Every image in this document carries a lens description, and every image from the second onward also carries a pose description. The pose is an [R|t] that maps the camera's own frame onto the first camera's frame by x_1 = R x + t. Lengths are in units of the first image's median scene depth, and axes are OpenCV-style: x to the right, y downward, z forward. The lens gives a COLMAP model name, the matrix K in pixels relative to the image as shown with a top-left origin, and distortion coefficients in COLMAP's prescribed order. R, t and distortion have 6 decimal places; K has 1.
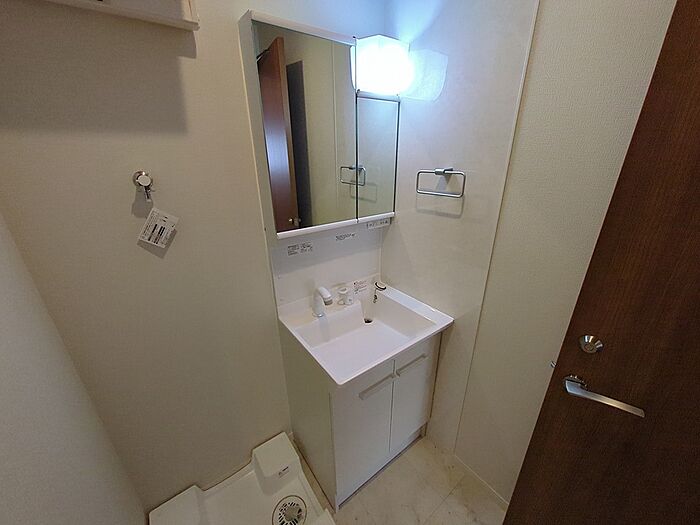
lens RADIAL K [[277.4, 0, 349.2], [0, 277.4, 263.4], [0, 0, 1]] dist [-0.001050, 0.000254]
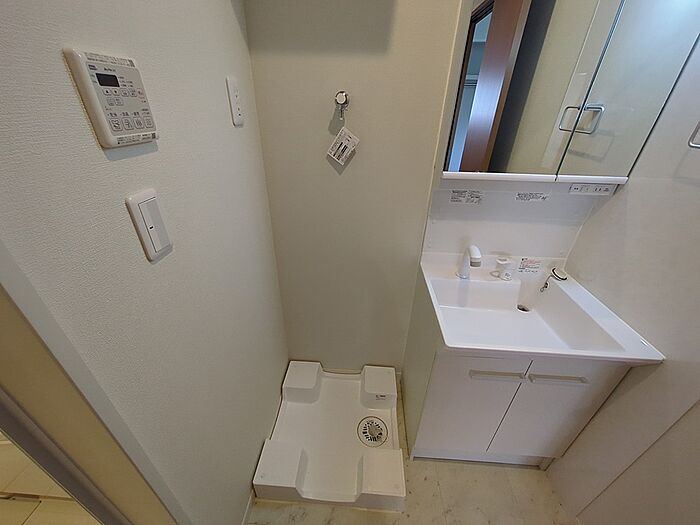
lens RADIAL K [[277.4, 0, 349.8], [0, 277.4, 263.8], [0, 0, 1]] dist [-0.001050, 0.000254]
pose [[0.768331, 0.346748, -0.537991, 0.078814], [-0.267229, 0.937561, 0.222638, 0.044017], [0.581599, -0.027293, 0.813018, 0.049478]]
